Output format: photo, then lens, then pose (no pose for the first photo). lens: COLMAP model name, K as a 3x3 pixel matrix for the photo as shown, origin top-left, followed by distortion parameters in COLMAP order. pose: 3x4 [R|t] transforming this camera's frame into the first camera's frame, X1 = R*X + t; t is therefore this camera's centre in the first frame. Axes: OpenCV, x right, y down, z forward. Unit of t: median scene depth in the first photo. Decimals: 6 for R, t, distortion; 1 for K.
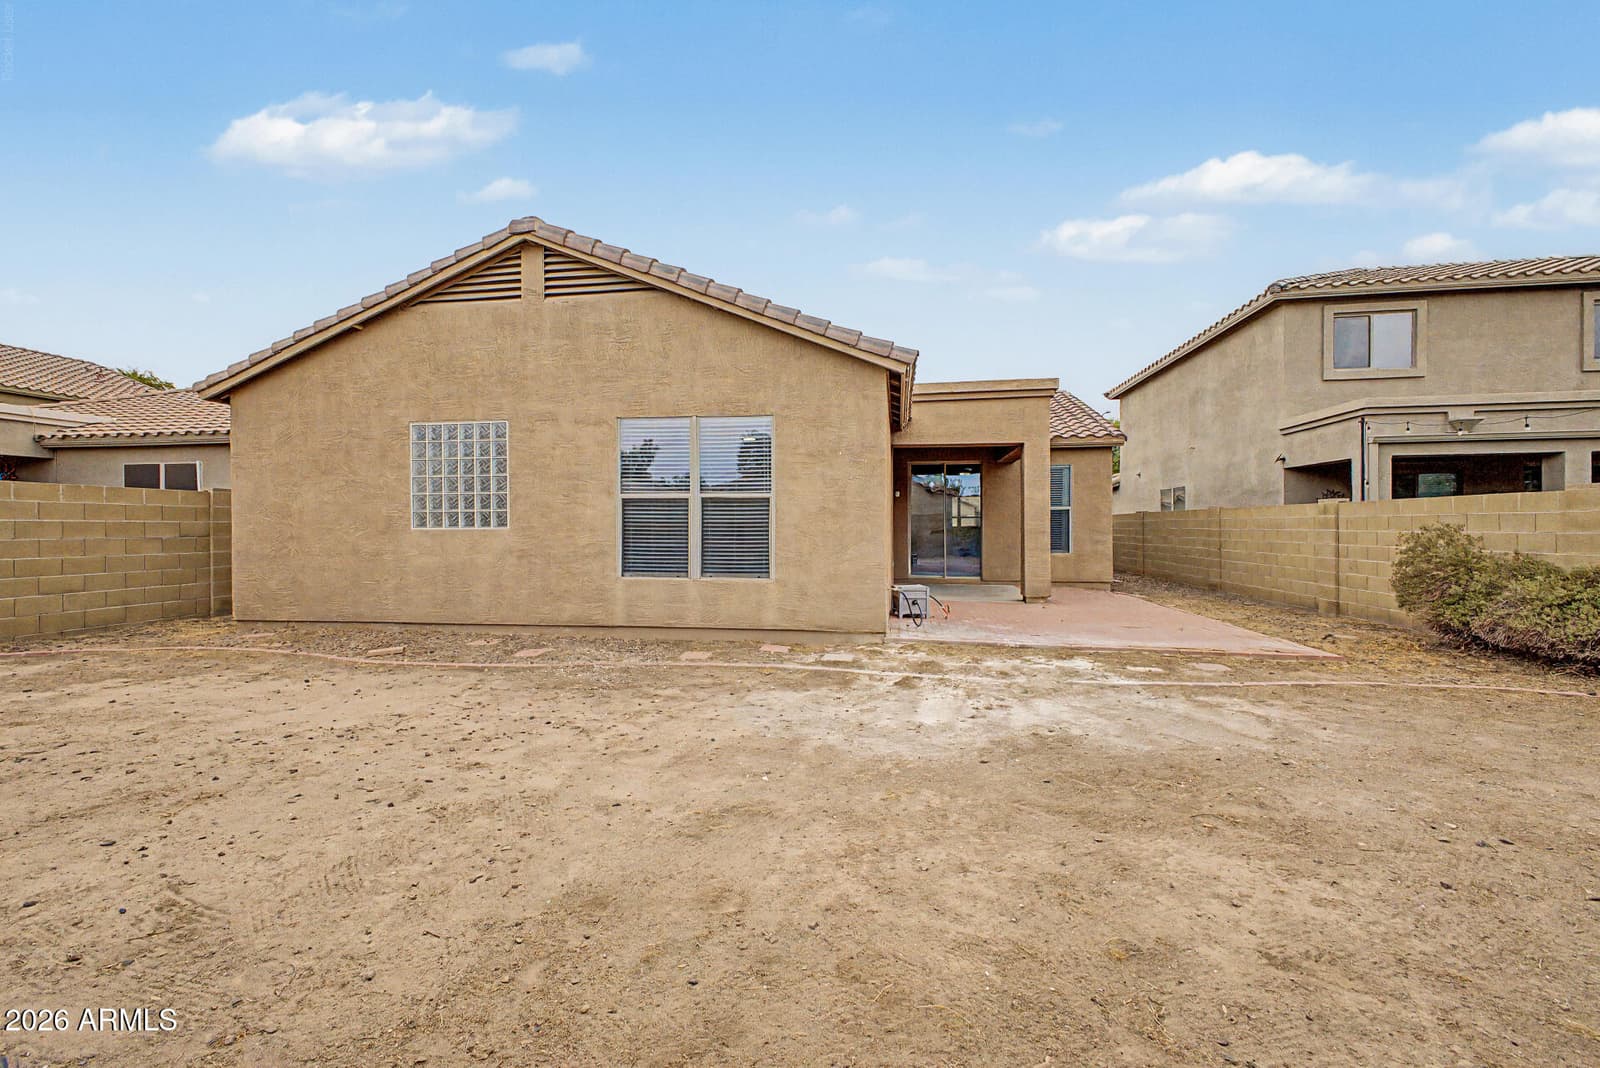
lens RADIAL K [[648.6, 0, 800.0], [0, 648.6, 534.0], [0, 0, 1]] dist [0.001081, -0.000066]
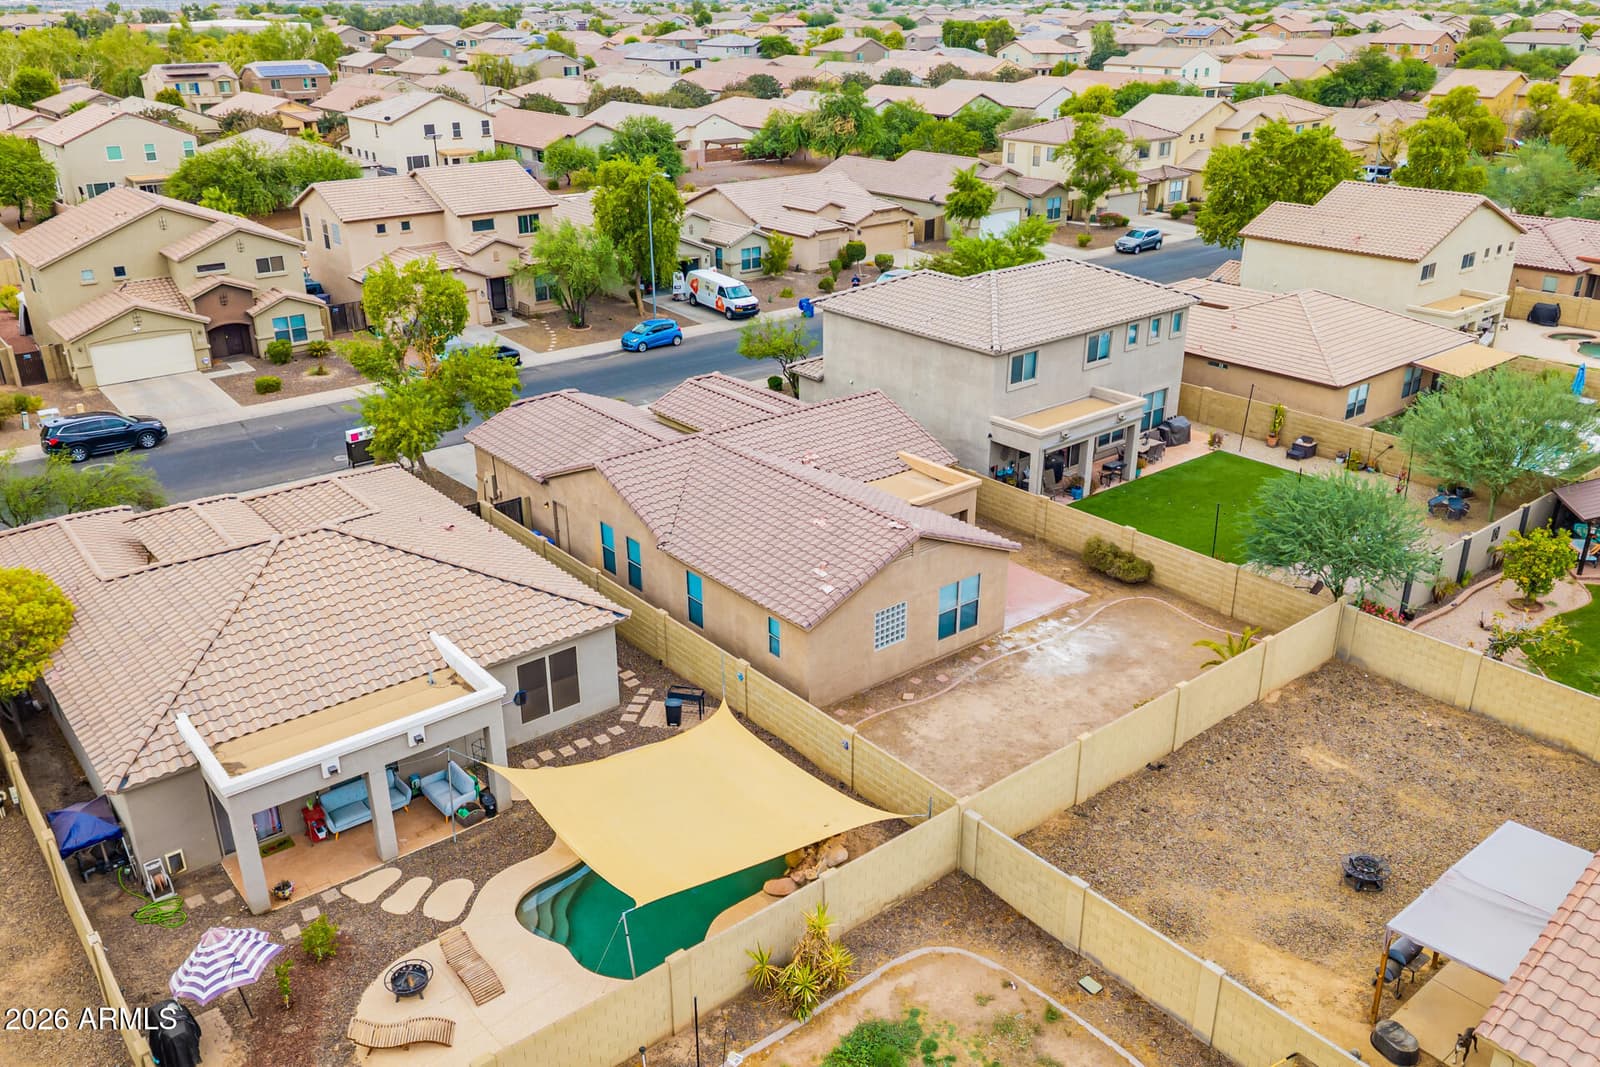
lens RADIAL K [[1266.7, 0, 800.0], [0, 1266.7, 533.5], [0, 0, 1]] dist [0.044014, -0.060274]
pose [[0.674692, -0.293715, 0.677143, -4.222630], [0.007684, 0.920159, 0.391469, -2.487698], [-0.738059, -0.258918, 0.623081, -1.793489]]
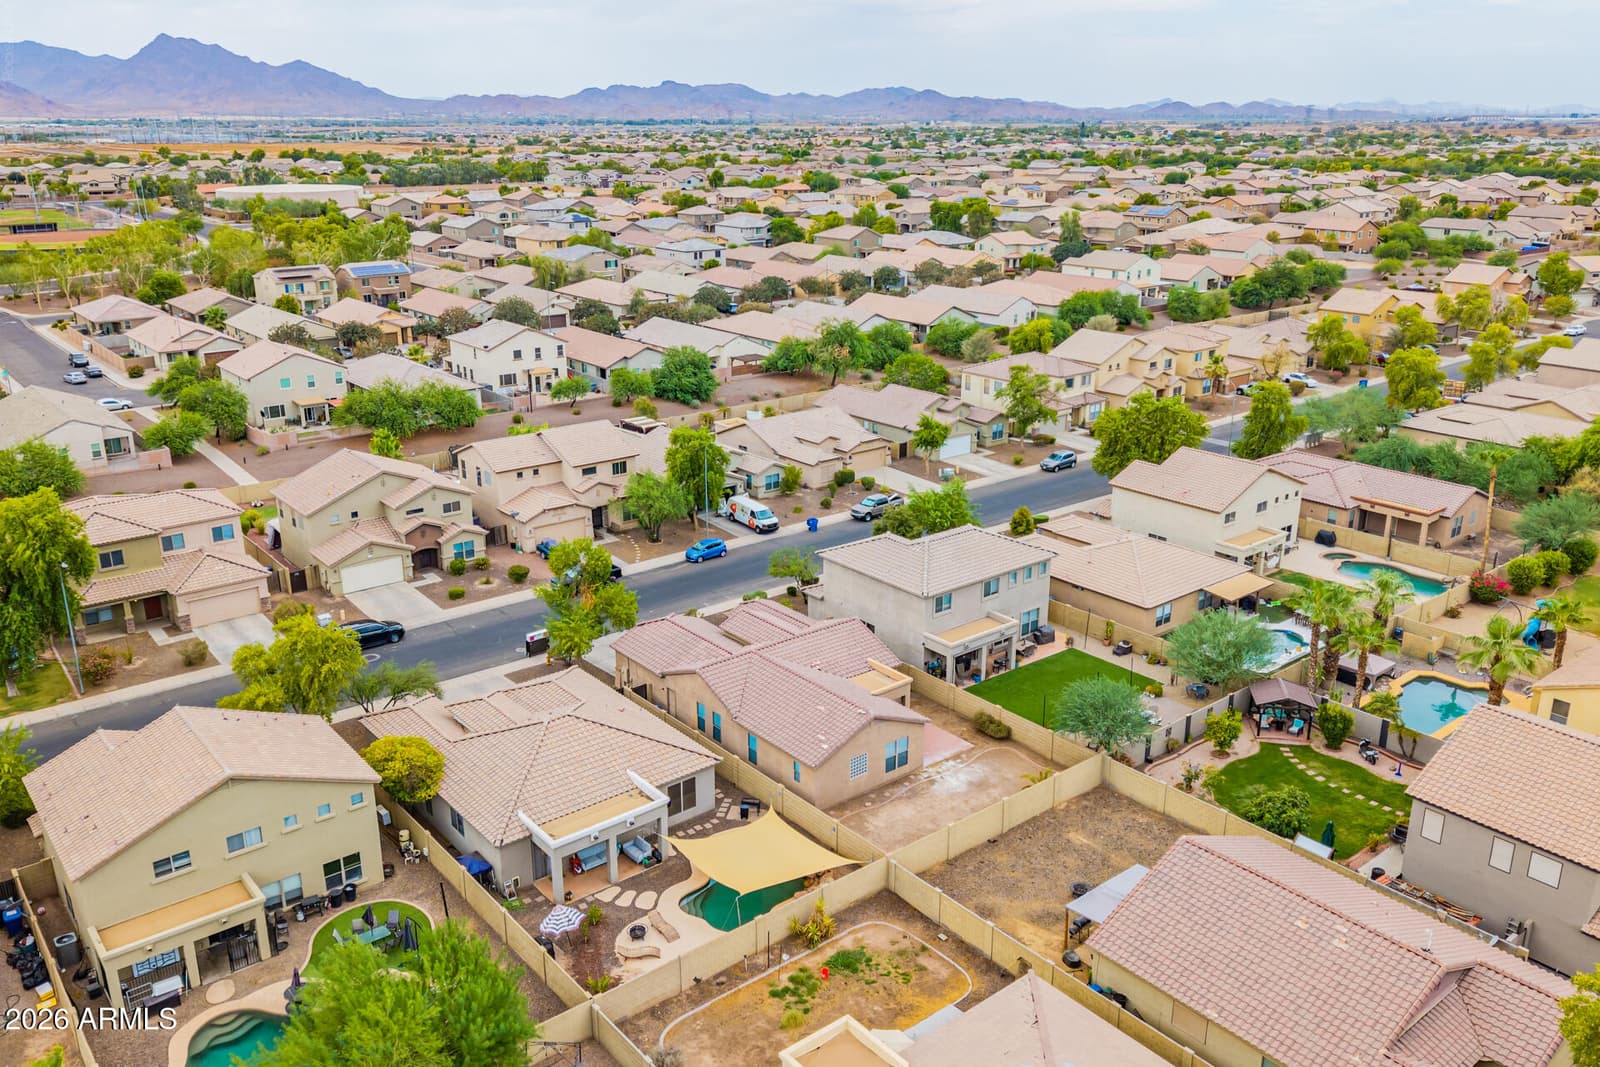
lens RADIAL K [[1256.3, 0, 800.0], [0, 1256.3, 533.5], [0, 0, 1]] dist [0.118340, -0.223337]
pose [[0.676668, -0.233213, 0.698378, -7.267858], [0.003691, 0.949574, 0.313520, -4.868491], [-0.736279, -0.209571, 0.643408, -4.498050]]
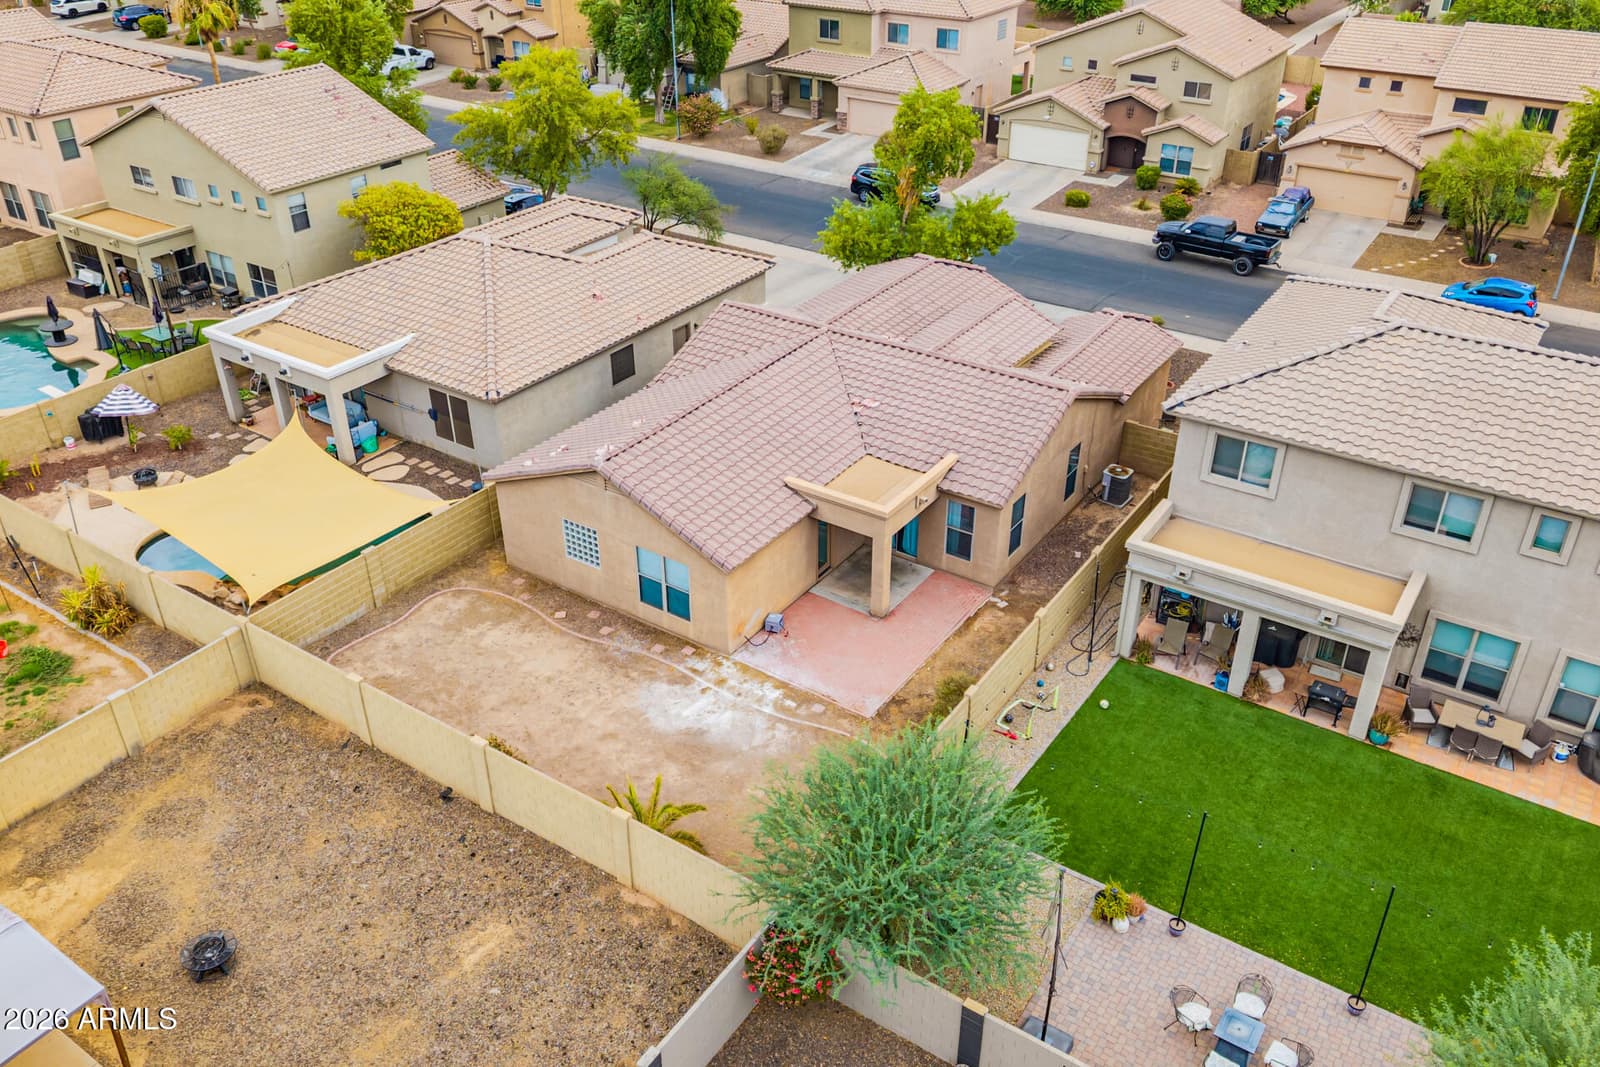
lens RADIAL K [[1266.7, 0, 800.0], [0, 1266.7, 533.5], [0, 0, 1]] dist [0.044014, -0.060274]
pose [[0.900985, 0.222864, -0.372233, 2.007811], [0.000424, 0.857525, 0.514443, -2.645809], [0.433850, -0.463663, 0.772522, -2.322301]]
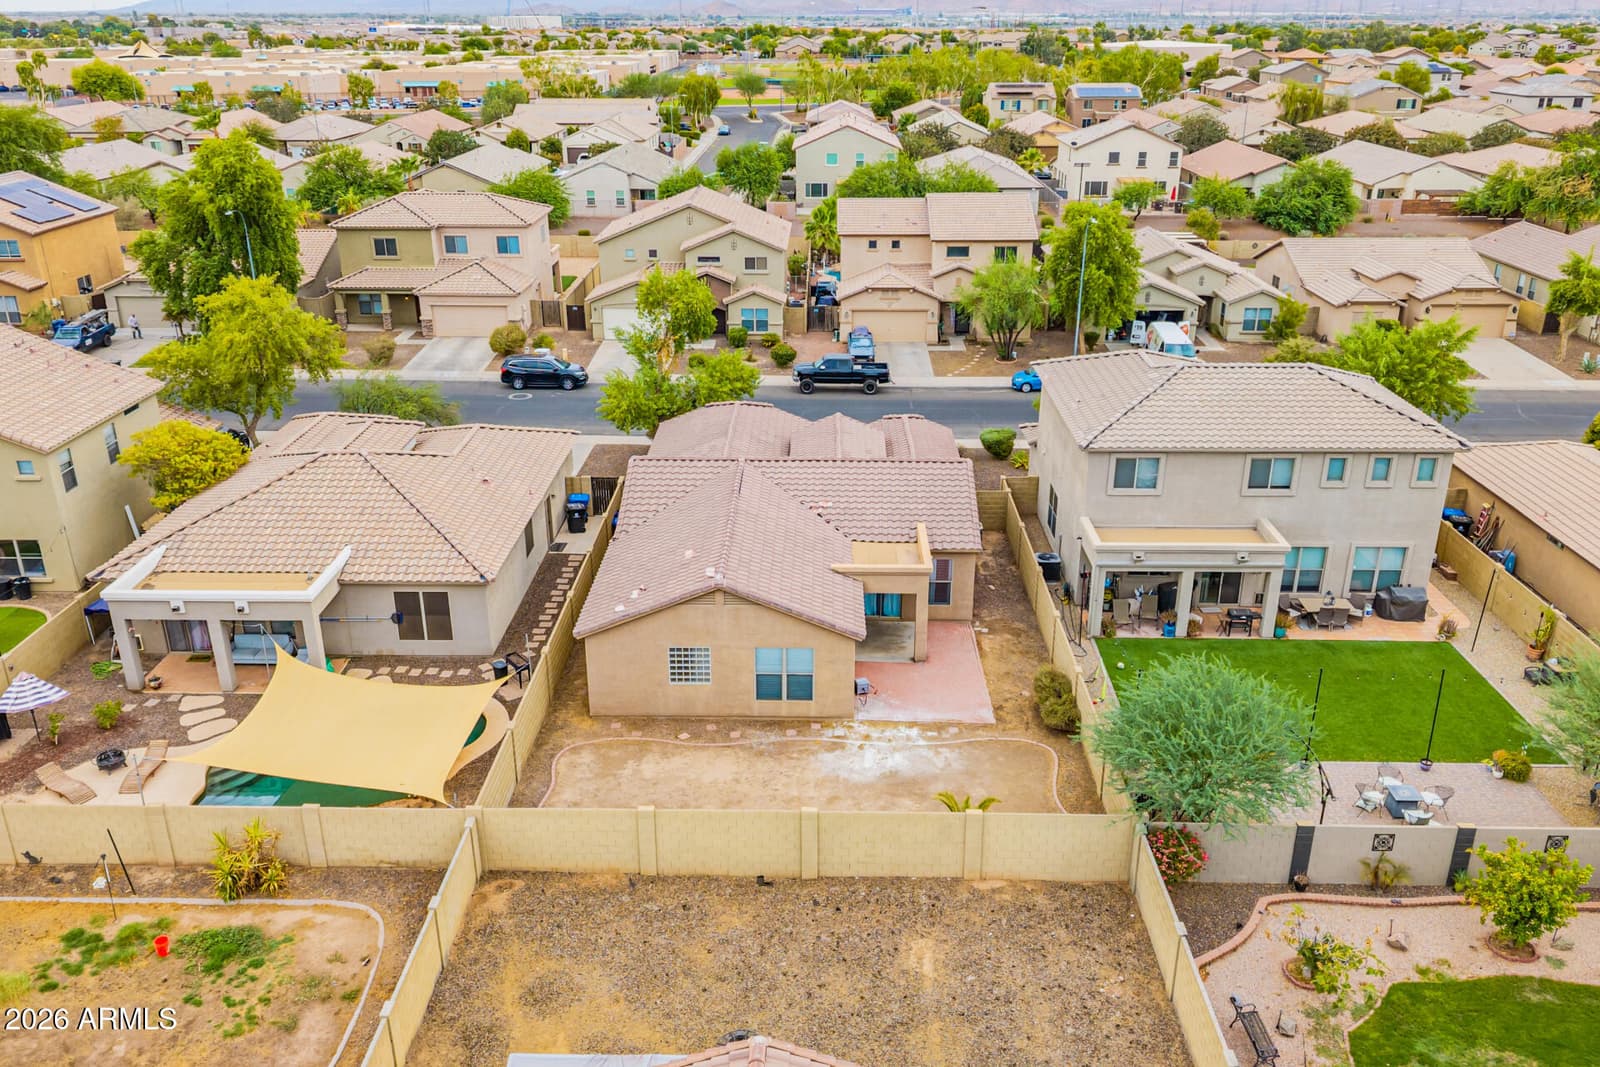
lens RADIAL K [[1256.3, 0, 800.0], [0, 1256.3, 533.5], [0, 0, 1]] dist [0.118340, -0.223337]
pose [[0.992340, -0.048703, 0.113534, -0.679638], [0.002292, 0.926113, 0.377239, -2.645722], [-0.123518, -0.374089, 0.919130, -3.713757]]
